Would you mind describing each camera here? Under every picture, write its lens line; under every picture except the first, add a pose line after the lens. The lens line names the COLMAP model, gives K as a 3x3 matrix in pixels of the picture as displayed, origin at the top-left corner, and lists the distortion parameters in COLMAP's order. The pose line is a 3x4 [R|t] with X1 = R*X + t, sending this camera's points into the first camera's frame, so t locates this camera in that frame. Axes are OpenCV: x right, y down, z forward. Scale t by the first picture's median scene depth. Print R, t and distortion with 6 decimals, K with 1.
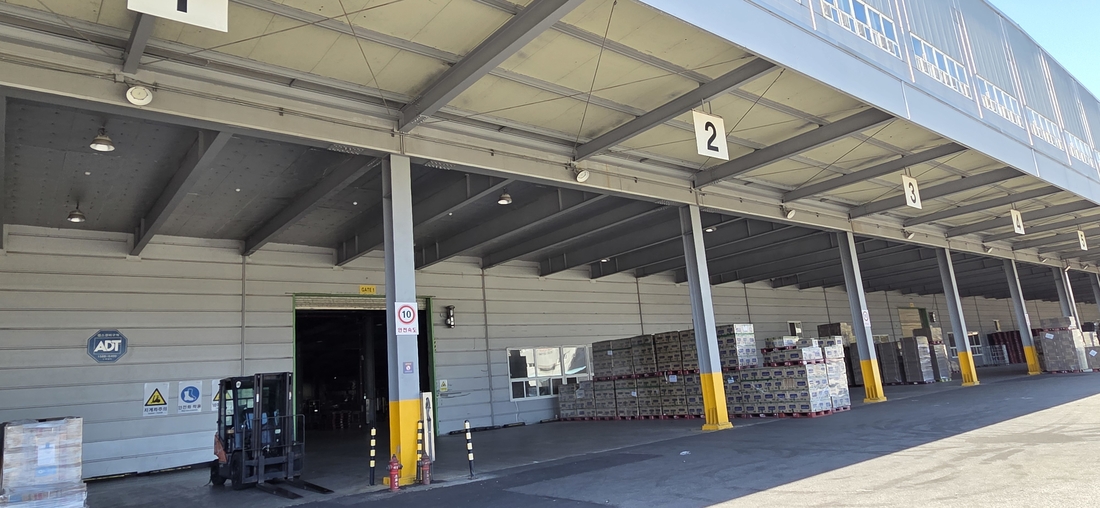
lens RADIAL K [[659.6, 0, 552.5], [0, 659.6, 254.8], [0, 0, 1]] dist [0.019663, -0.001986]
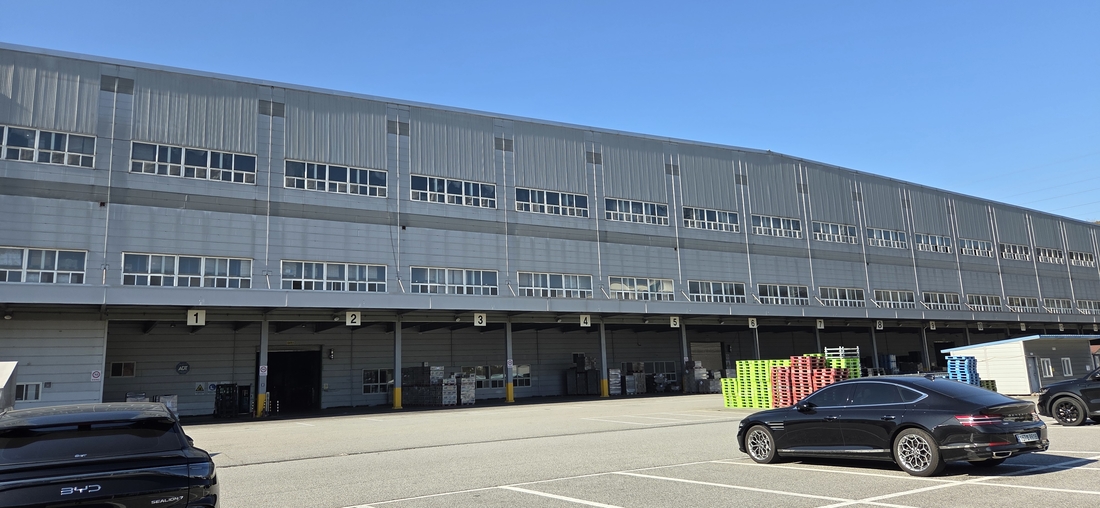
lens RADIAL K [[758.1, 0, 544.5], [0, 758.1, 245.4], [0, 0, 1]] dist [0.071111, 0.001295]
pose [[0.988786, 0.020396, -0.147940, 1.207309], [-0.016378, 0.999464, 0.028331, -0.463319], [0.148439, -0.025591, 0.988590, -1.820832]]
